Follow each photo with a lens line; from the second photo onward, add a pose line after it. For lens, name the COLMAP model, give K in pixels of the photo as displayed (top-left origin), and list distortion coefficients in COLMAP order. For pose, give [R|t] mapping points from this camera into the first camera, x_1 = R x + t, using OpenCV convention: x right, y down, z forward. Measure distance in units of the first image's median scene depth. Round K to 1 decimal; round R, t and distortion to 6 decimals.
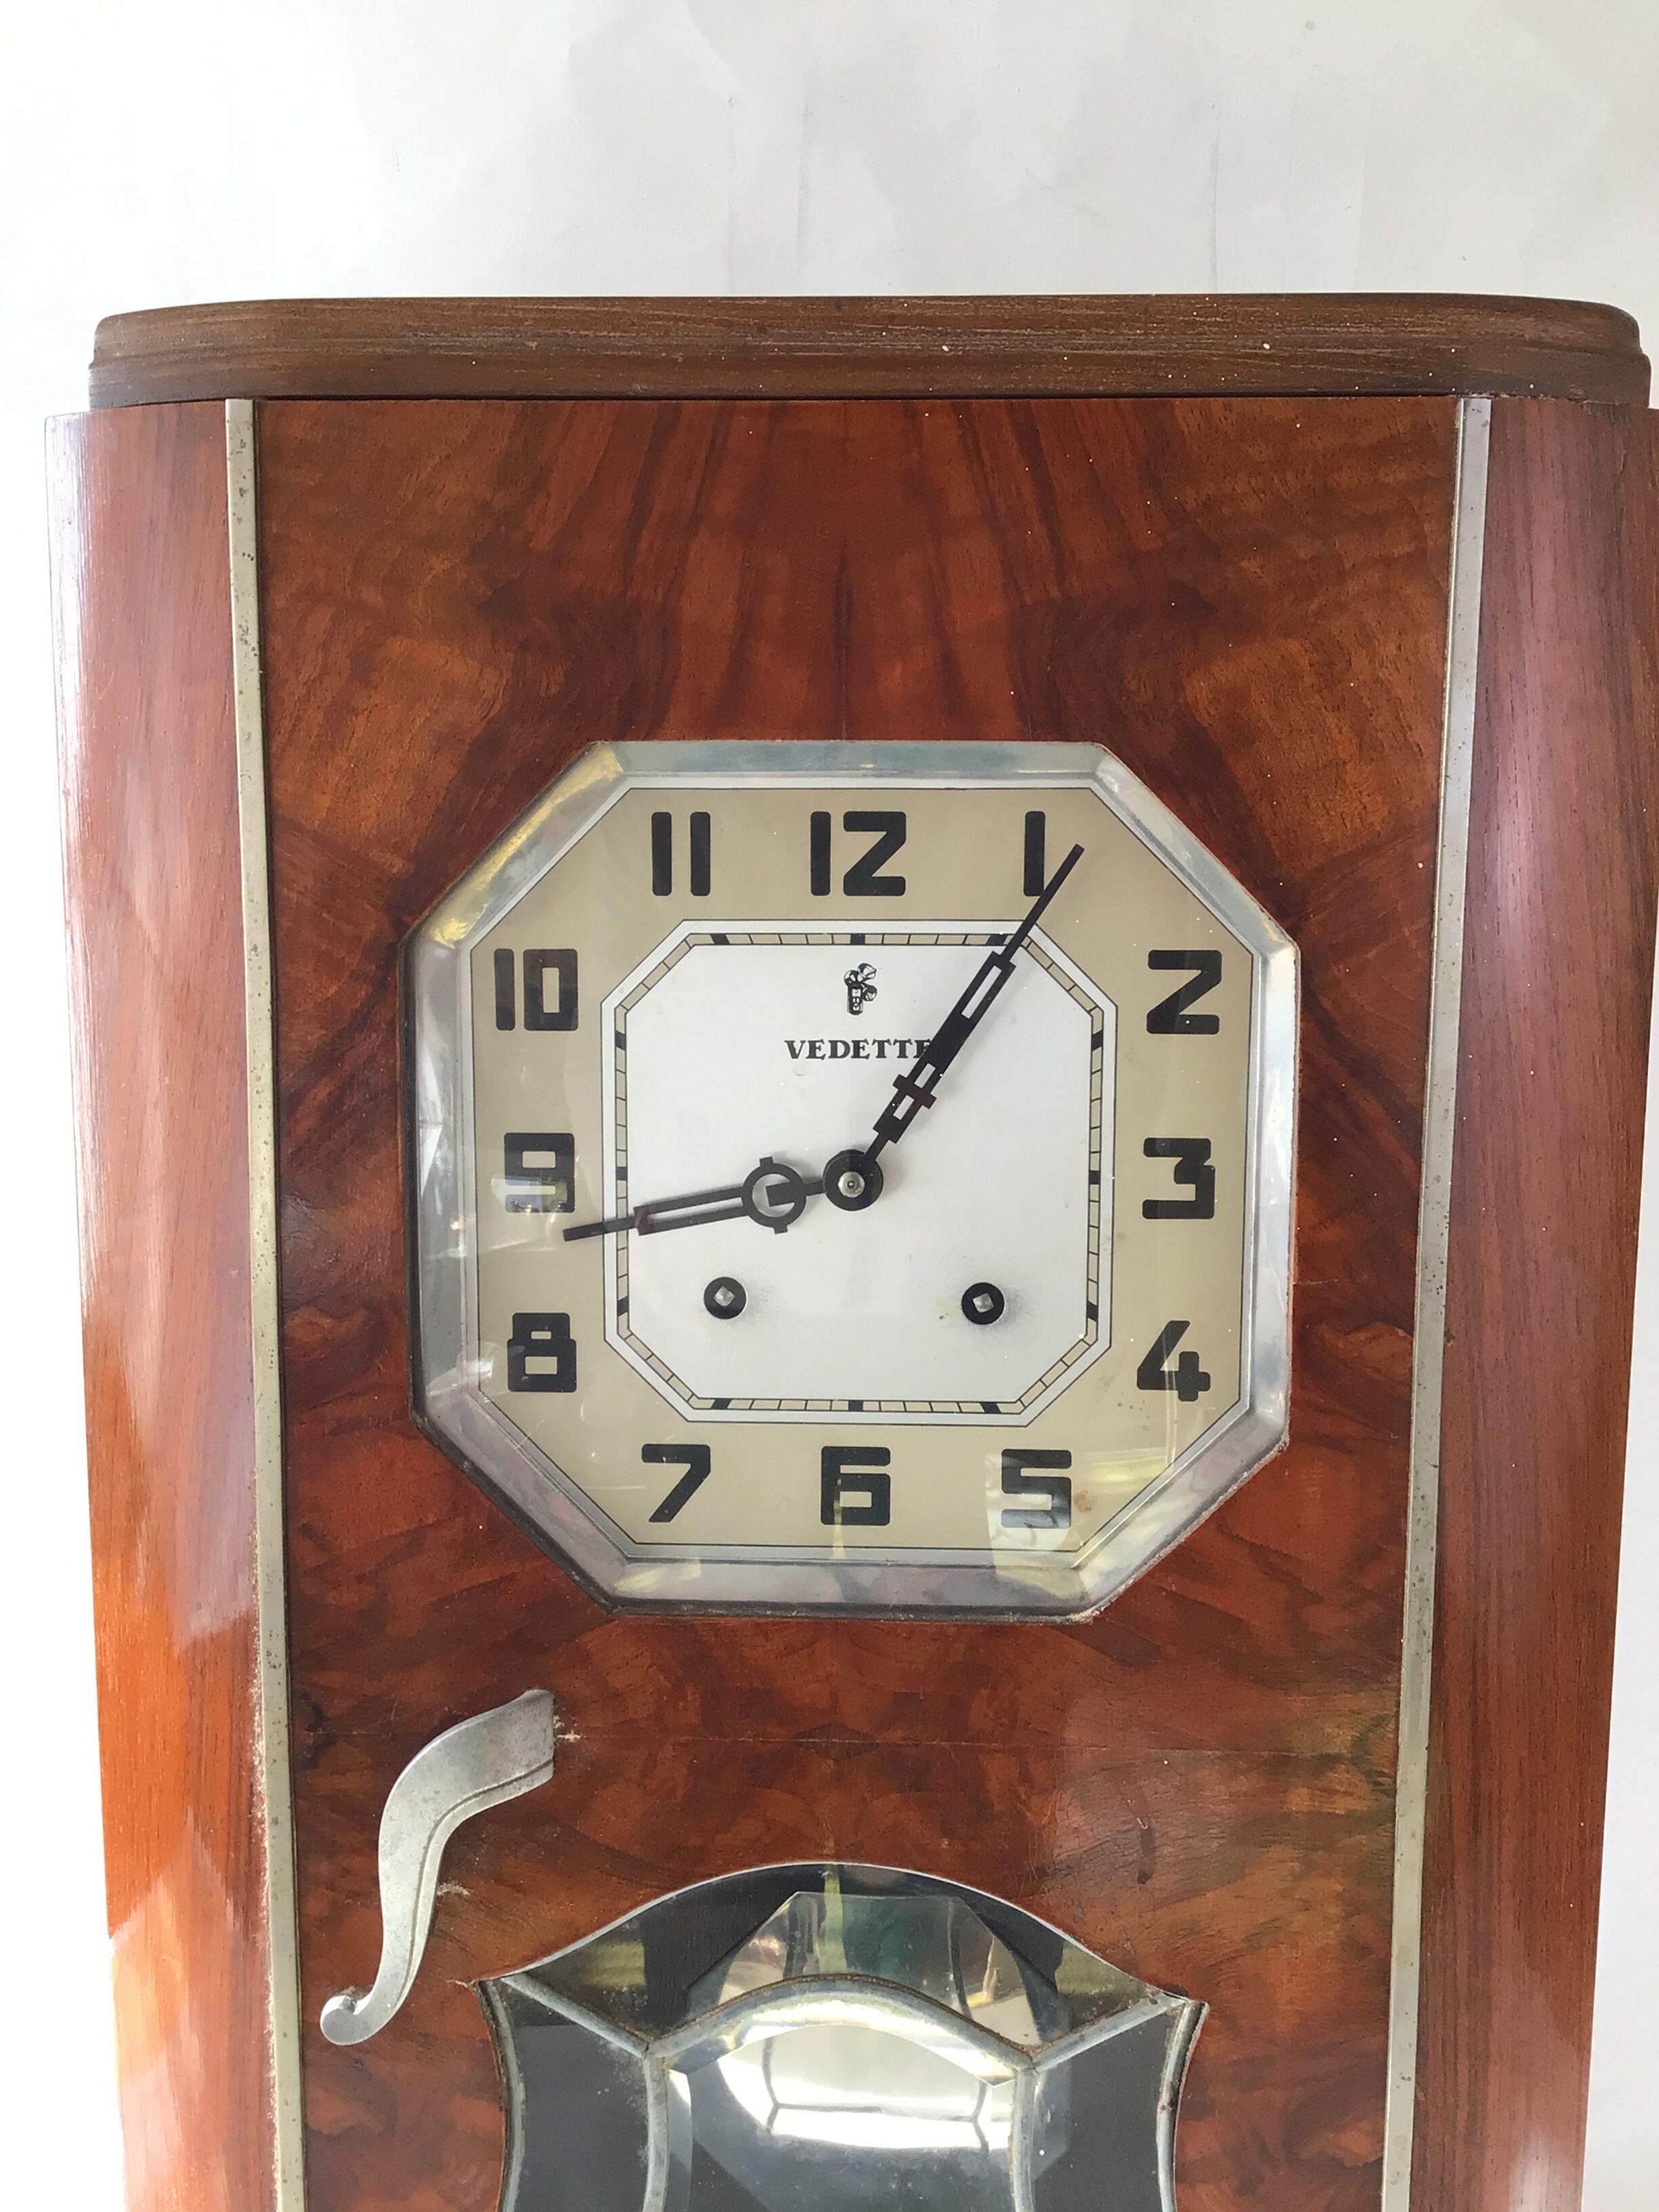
lens RADIAL K [[2016.2, 0, 829.7], [0, 2016.2, 1049.4], [0, 0, 1]] dist [0.087986, -0.191382]
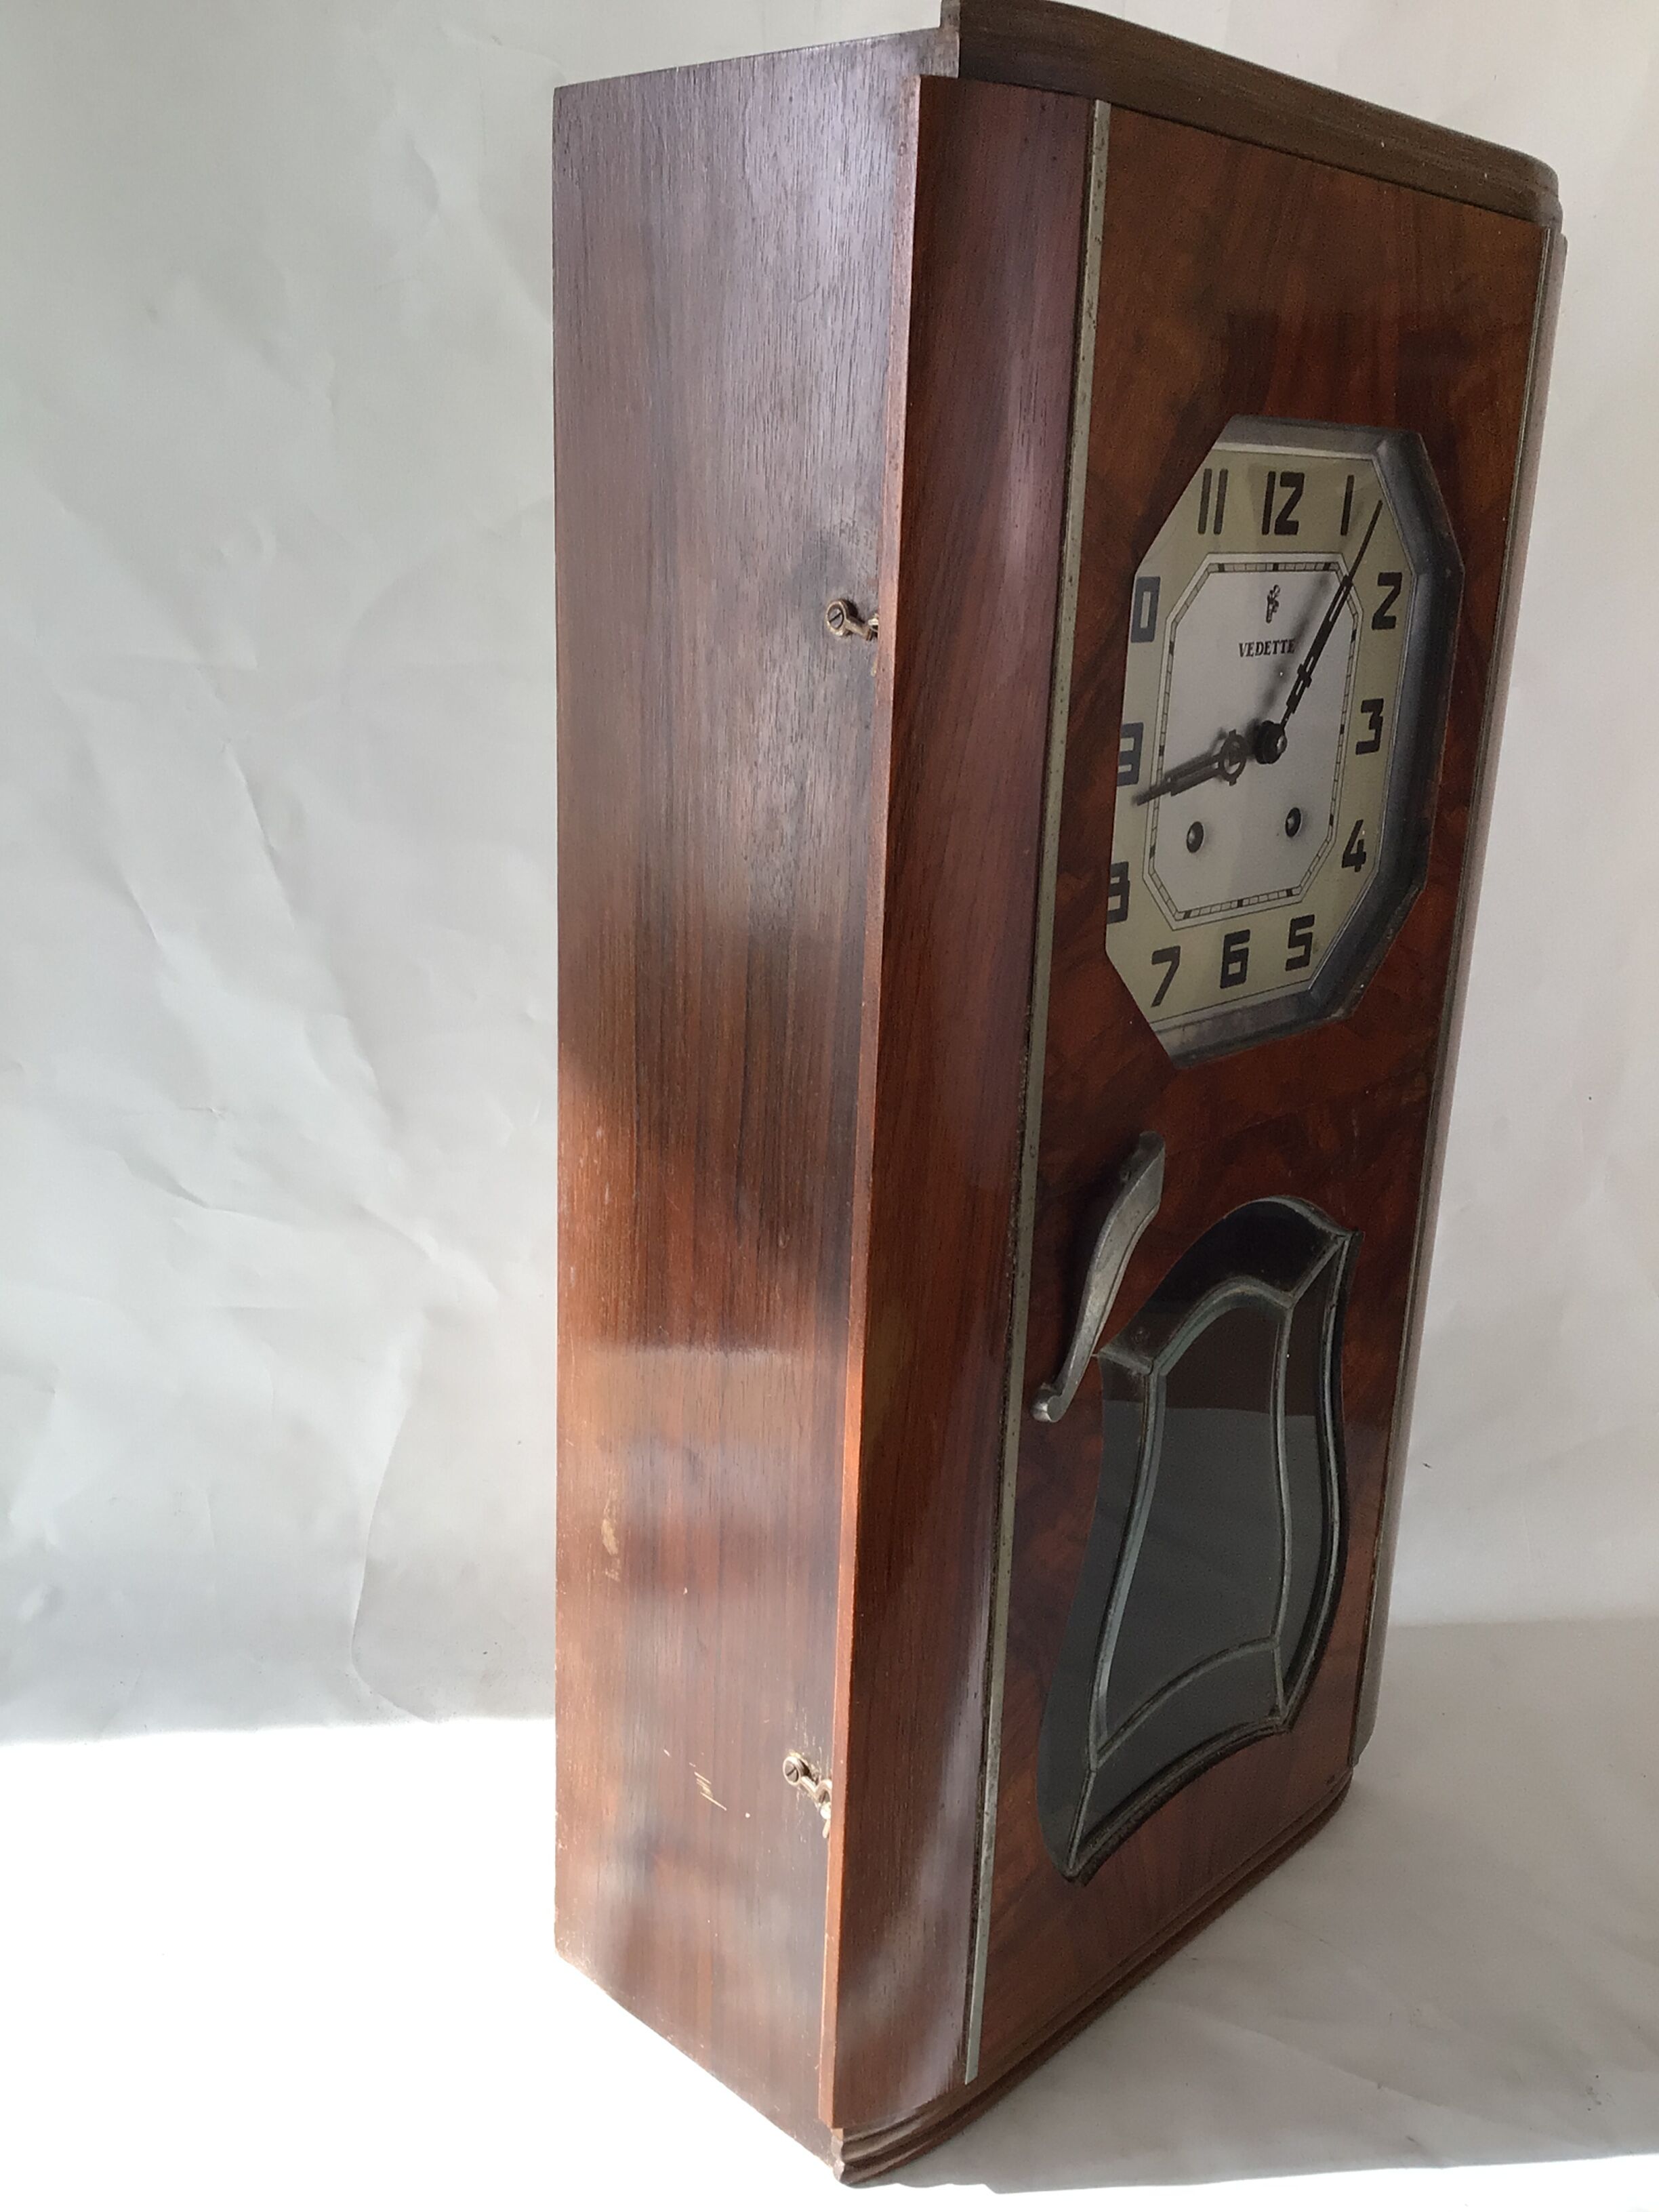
lens RADIAL K [[2031.6, 0, 834.3], [0, 2031.6, 1120.7], [0, 0, 1]] dist [0.003283, 0.000000]
pose [[0.660964, -0.205342, 0.721777, -1.280487], [0.054713, 0.972460, 0.226557, -0.017014], [-0.748421, -0.110255, 0.653995, 0.259203]]
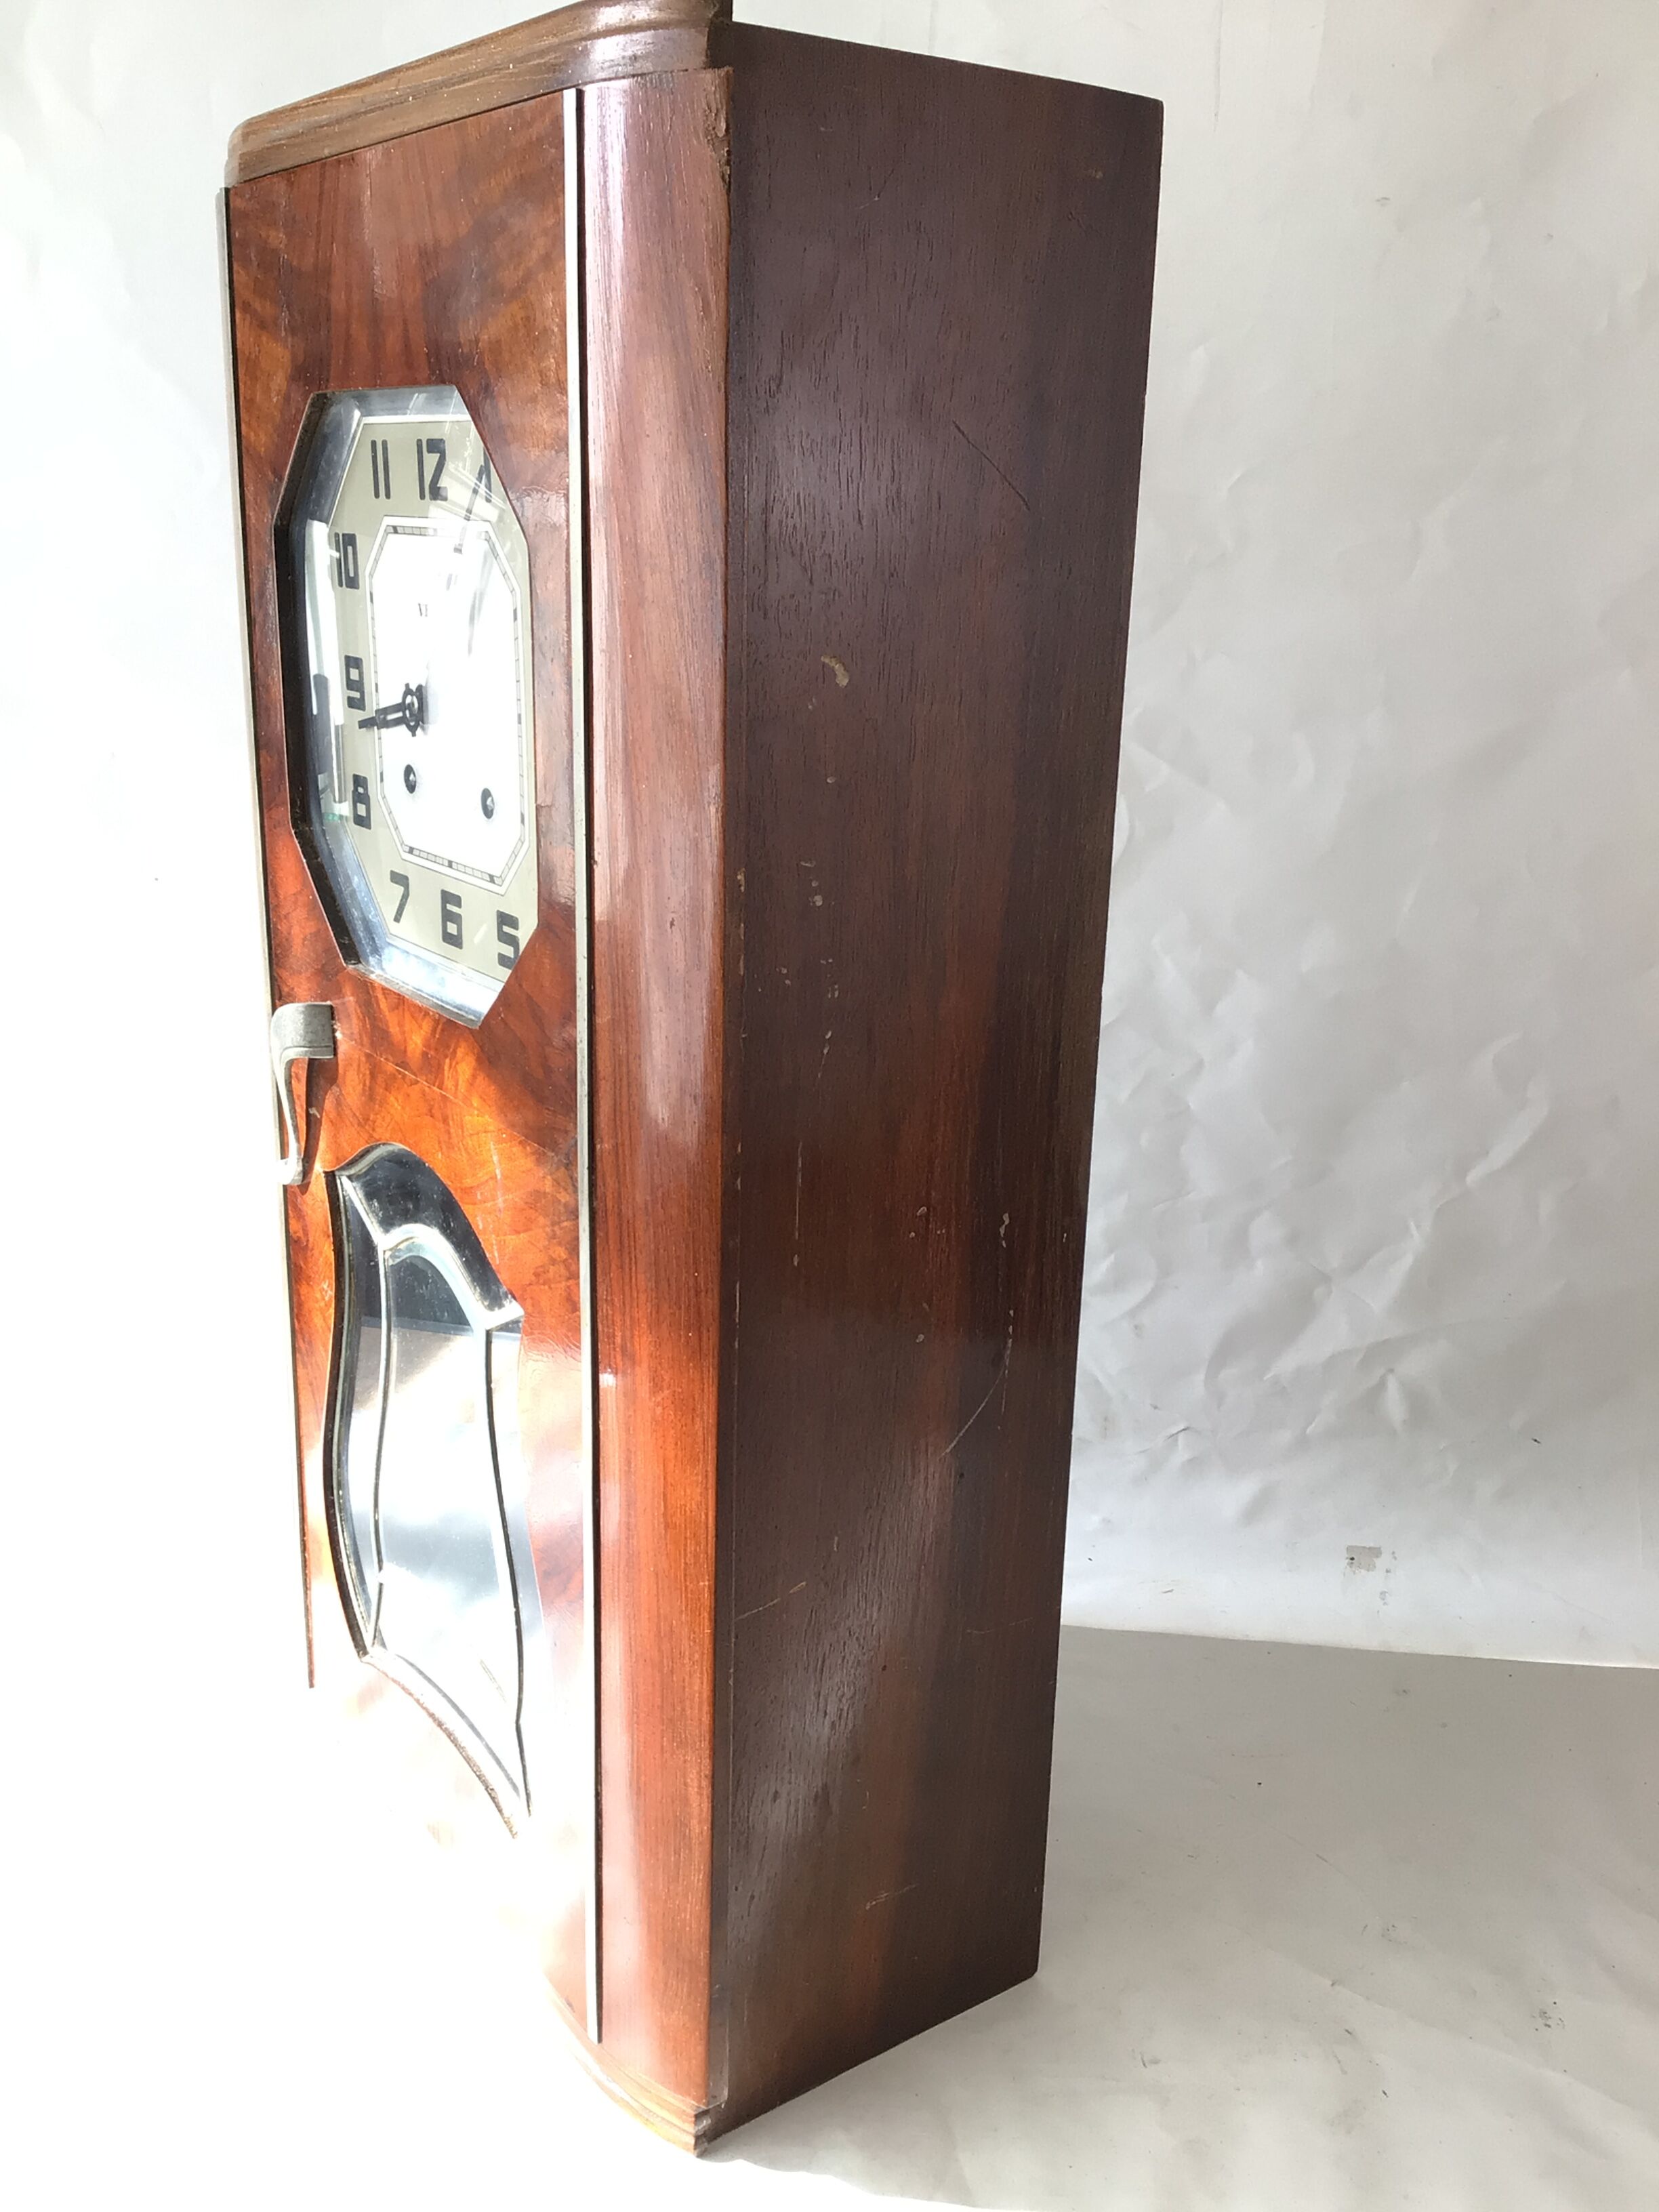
lens RADIAL K [[2131.4, 0, 823.0], [0, 2131.4, 1118.3], [0, 0, 1]] dist [-0.008251, 0.000000]
pose [[0.600506, 0.236953, -0.763705, 1.421744], [-0.106829, 0.970297, 0.217051, -0.008210], [0.792452, -0.048754, 0.607983, 0.275920]]
